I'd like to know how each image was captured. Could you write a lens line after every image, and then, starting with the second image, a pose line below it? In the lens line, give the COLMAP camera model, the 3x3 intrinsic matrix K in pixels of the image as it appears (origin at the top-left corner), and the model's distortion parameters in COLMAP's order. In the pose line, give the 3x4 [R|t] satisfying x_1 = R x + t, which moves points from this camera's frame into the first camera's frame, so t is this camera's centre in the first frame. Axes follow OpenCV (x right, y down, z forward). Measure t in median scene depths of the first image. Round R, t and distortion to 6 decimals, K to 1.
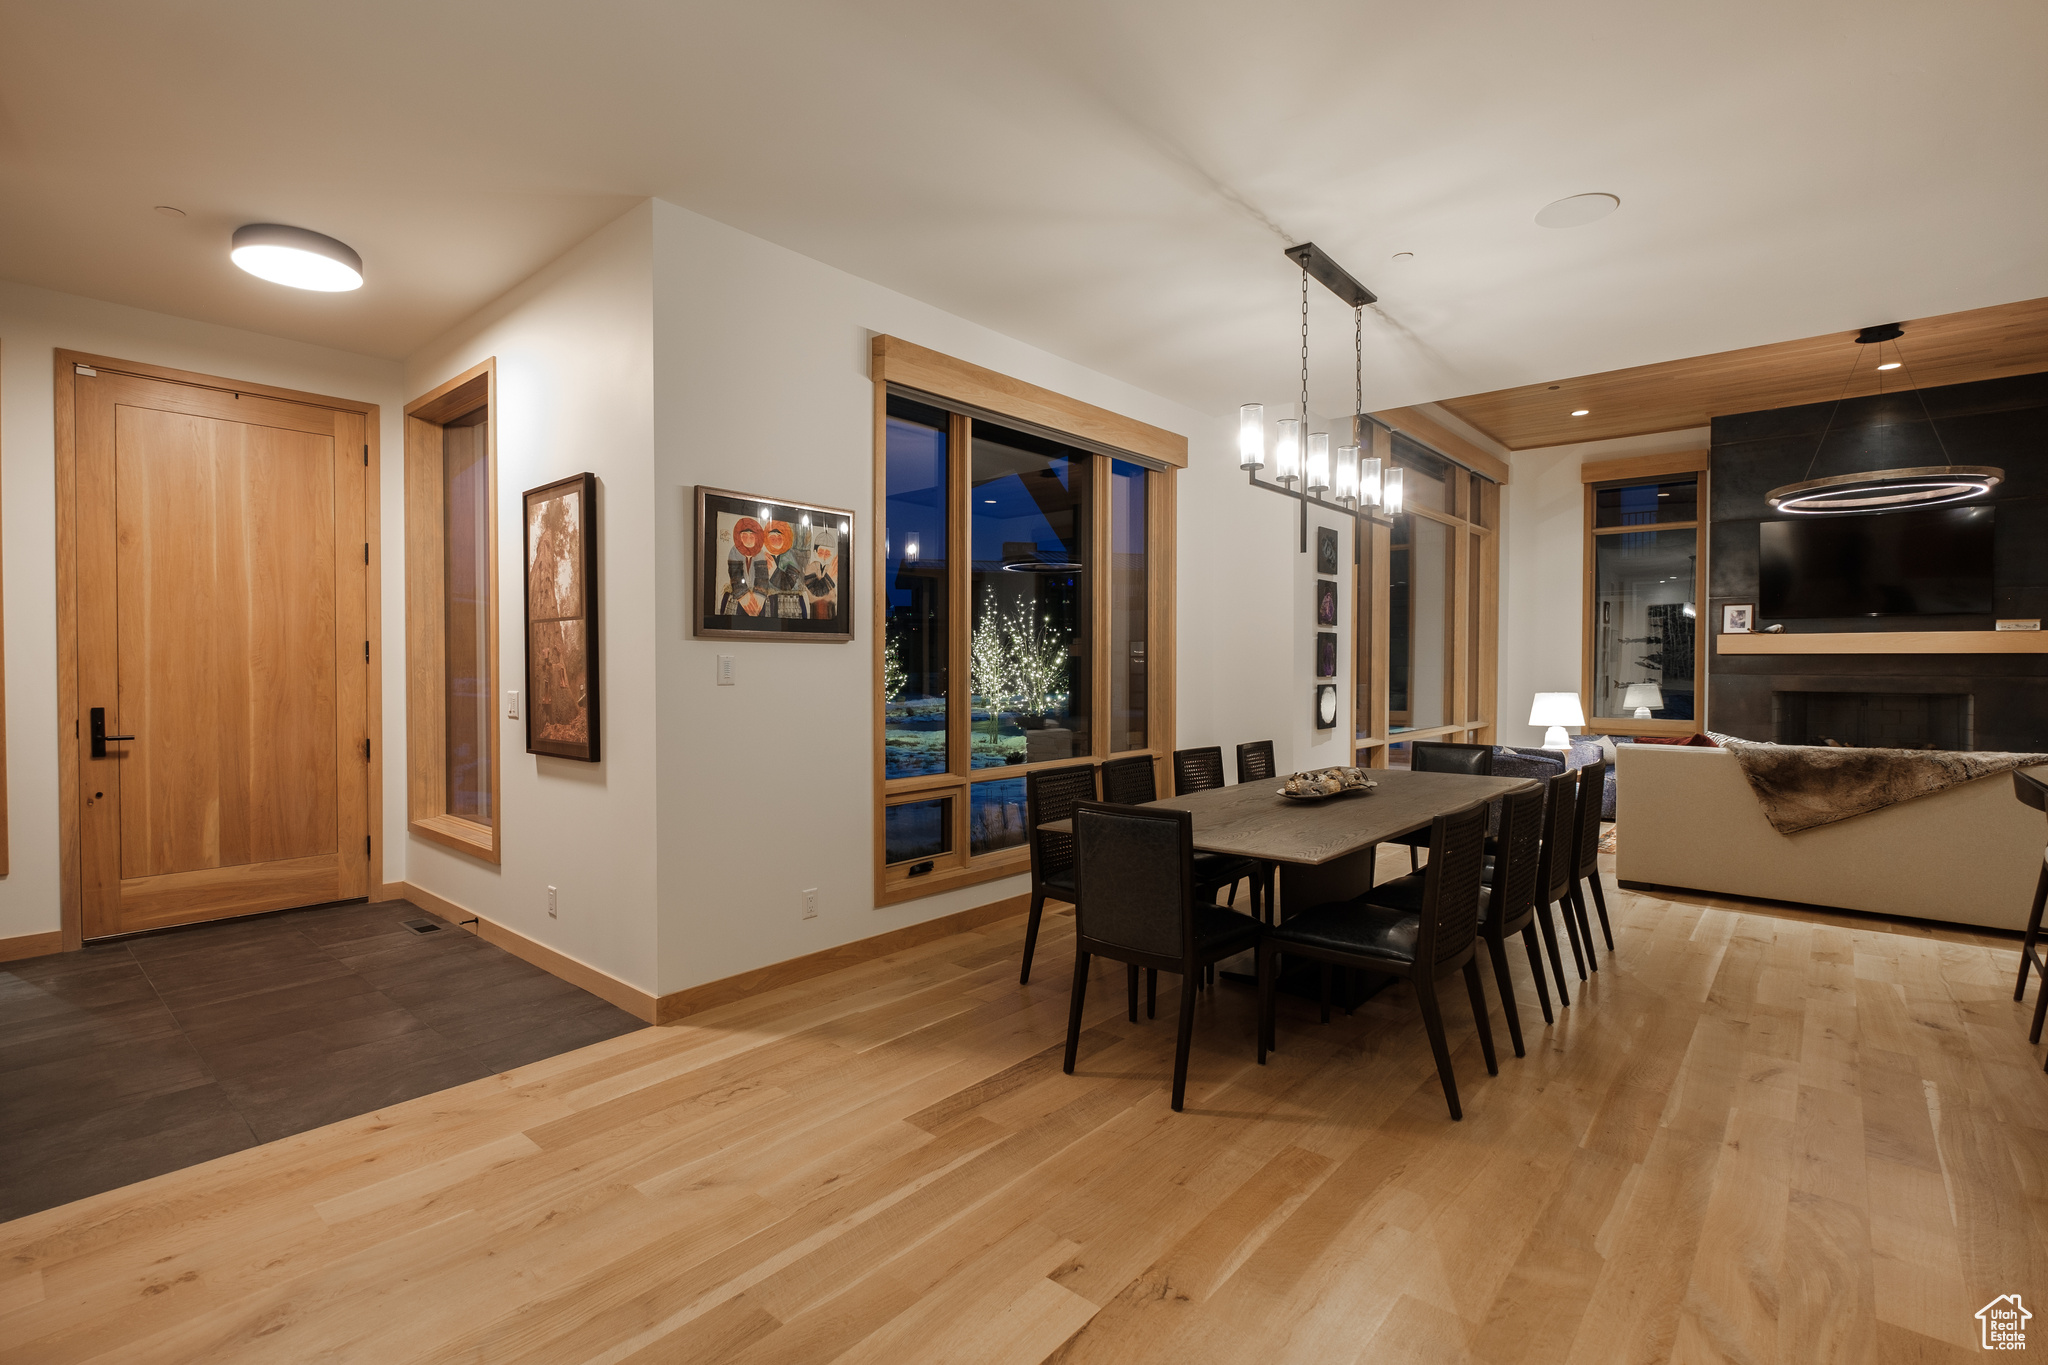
lens RADIAL K [[941.3, 0, 1027.3], [0, 941.3, 678.8], [0, 0, 1]] dist [-0.003635, -0.000475]
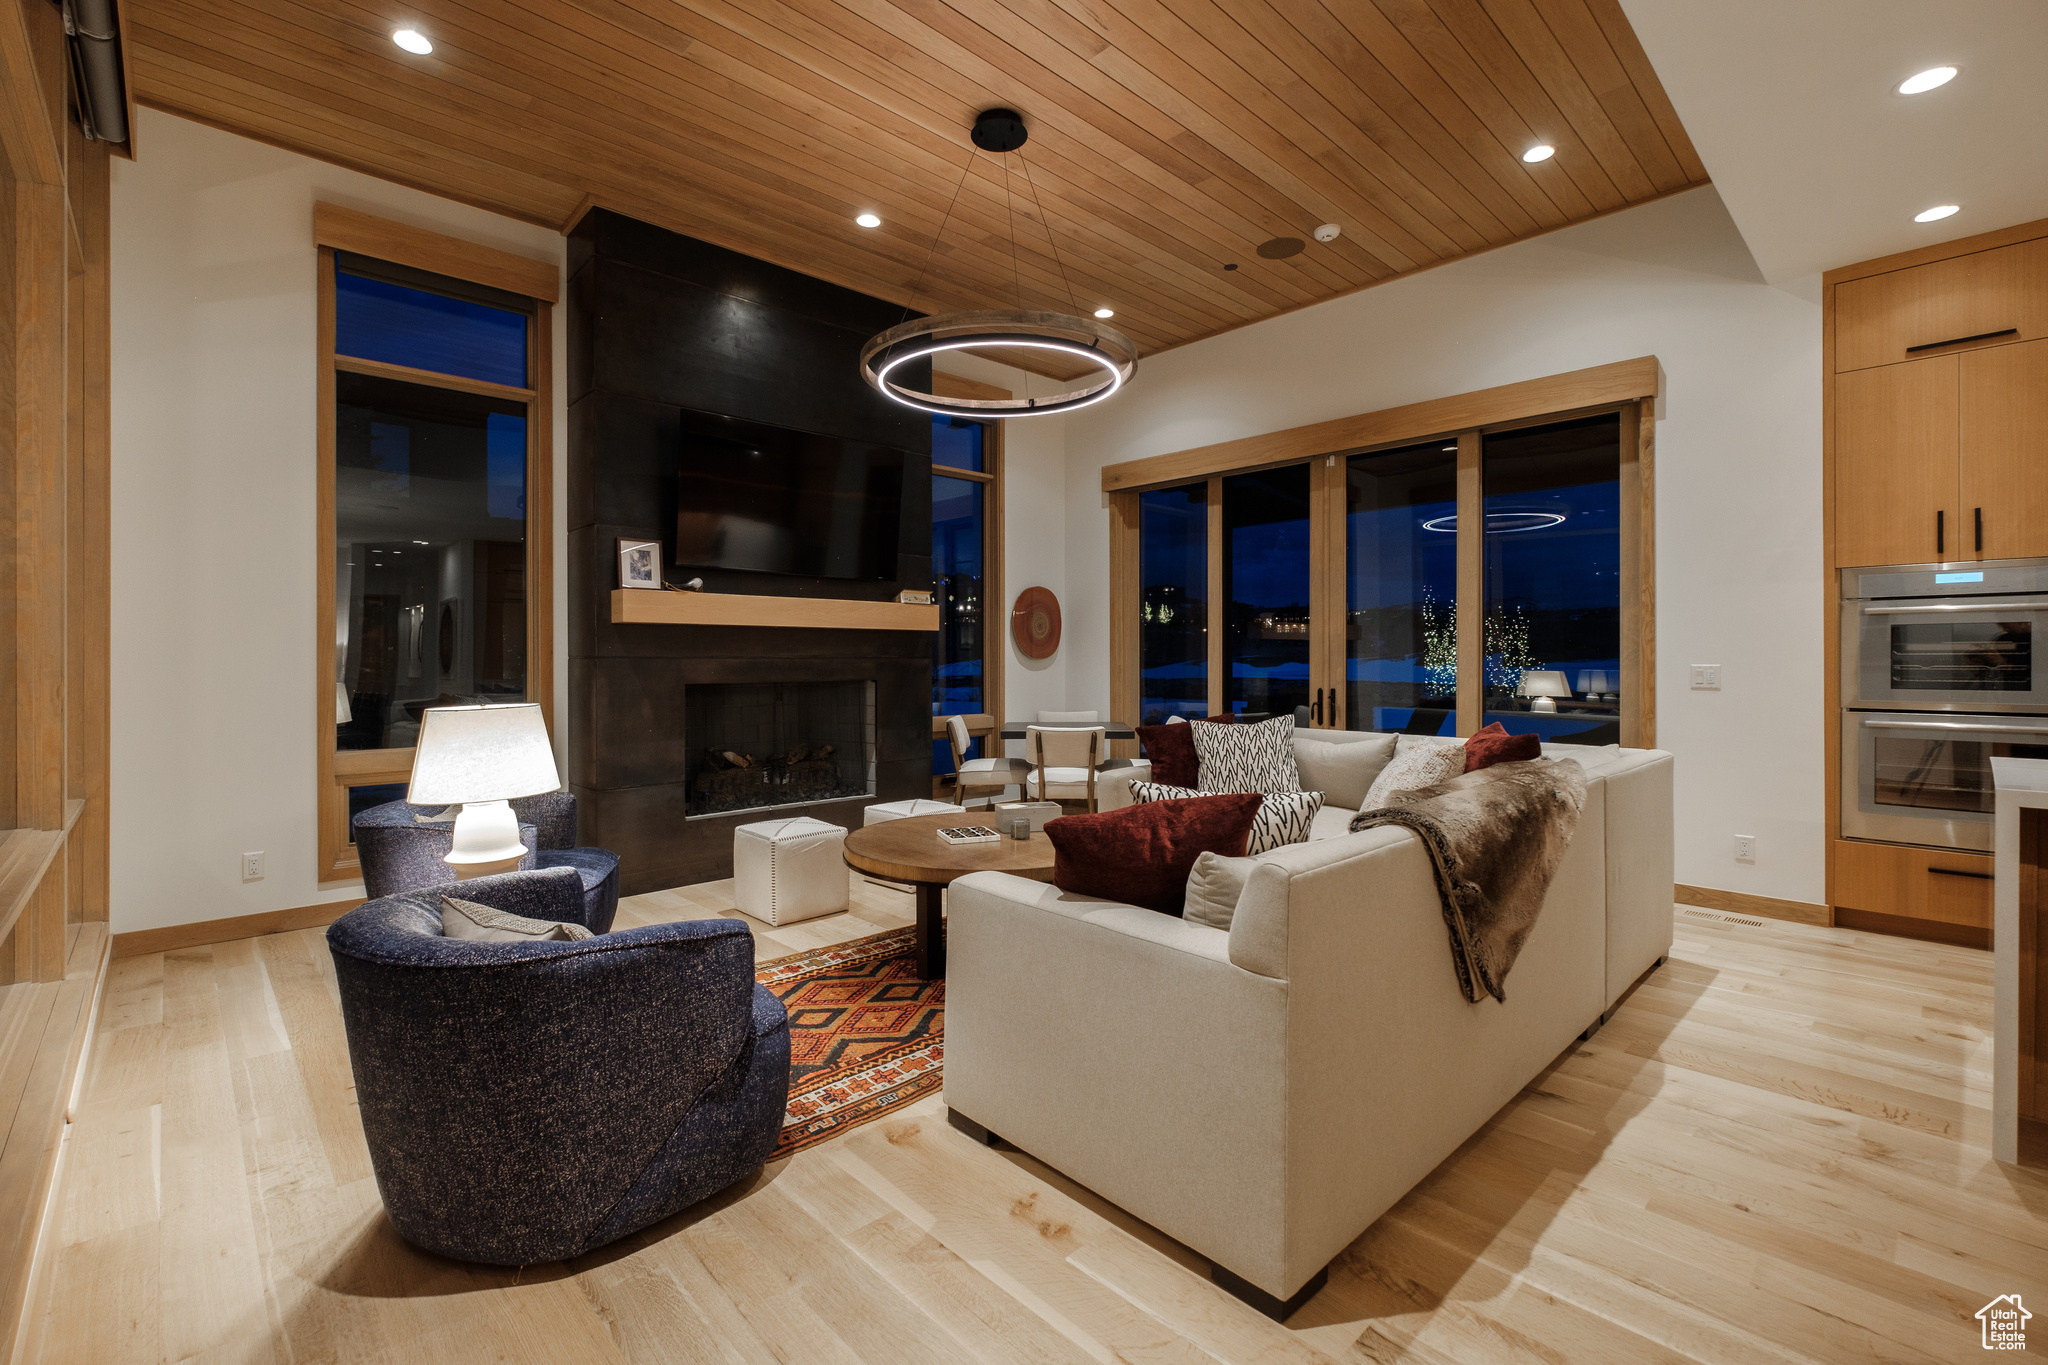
lens RADIAL K [[905.6, 0, 1017.1], [0, 905.6, 663.5], [0, 0, 1]] dist [-0.002797, -0.001010]
pose [[0.106769, -0.008482, 0.994248, 0.386390], [0.018488, 0.999808, 0.006544, -0.001620], [-0.994112, 0.017683, 0.106905, 1.260094]]
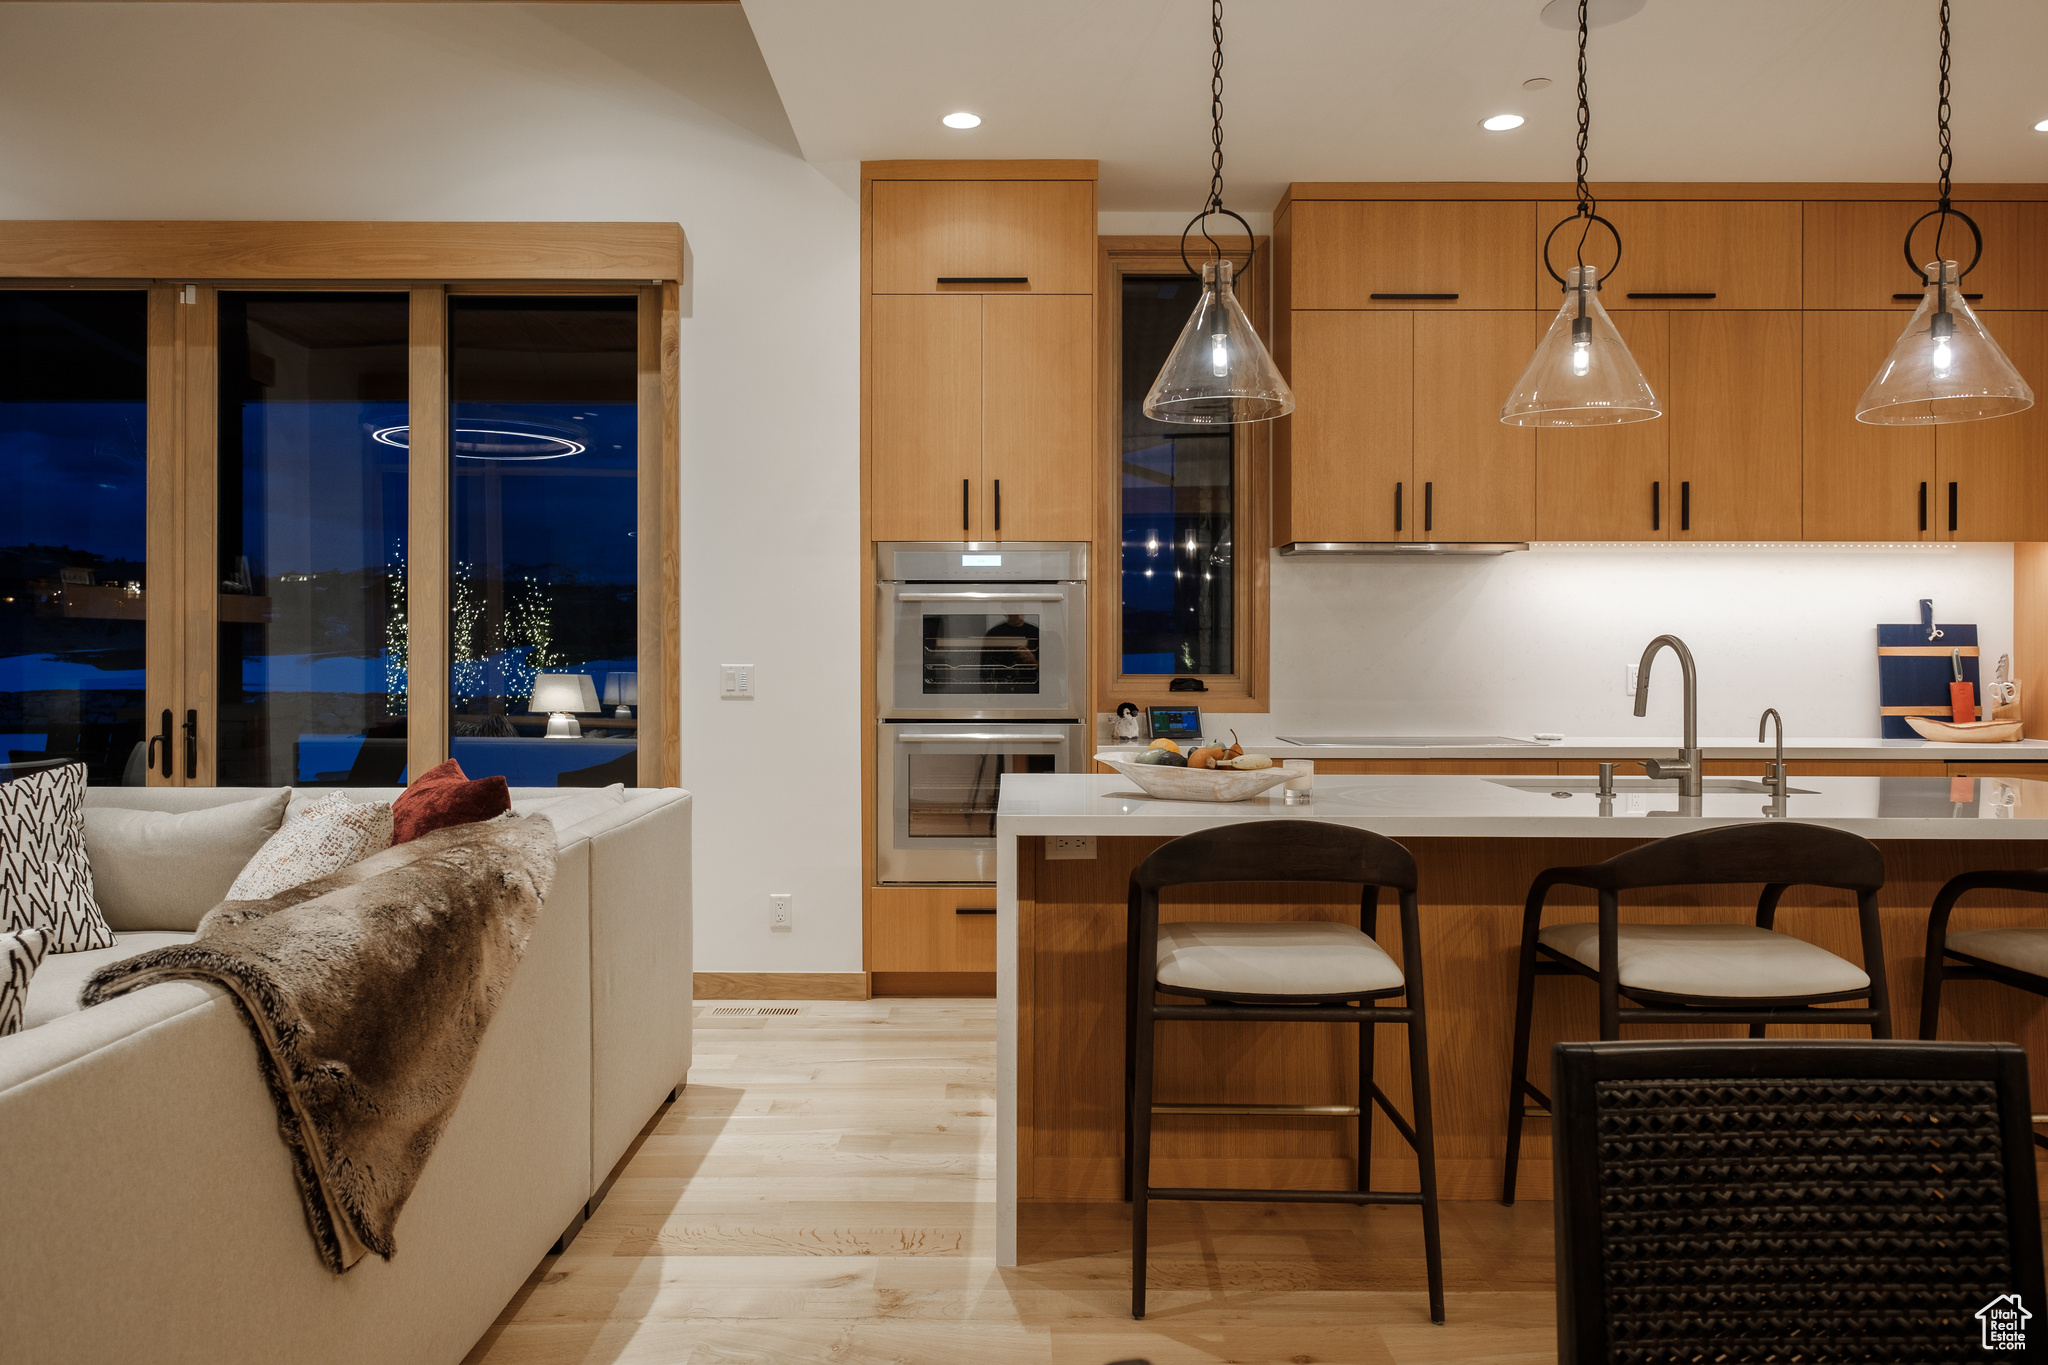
lens RADIAL K [[1438.8, 0, 1021.7], [0, 1438.8, 669.9], [0, 0, 1]] dist [0.004164, 0.002745]
pose [[-0.653224, -0.011216, 0.757082, 0.435423], [0.010494, 0.999660, 0.023864, -0.000564], [-0.757092, 0.023534, -0.652884, 1.196100]]
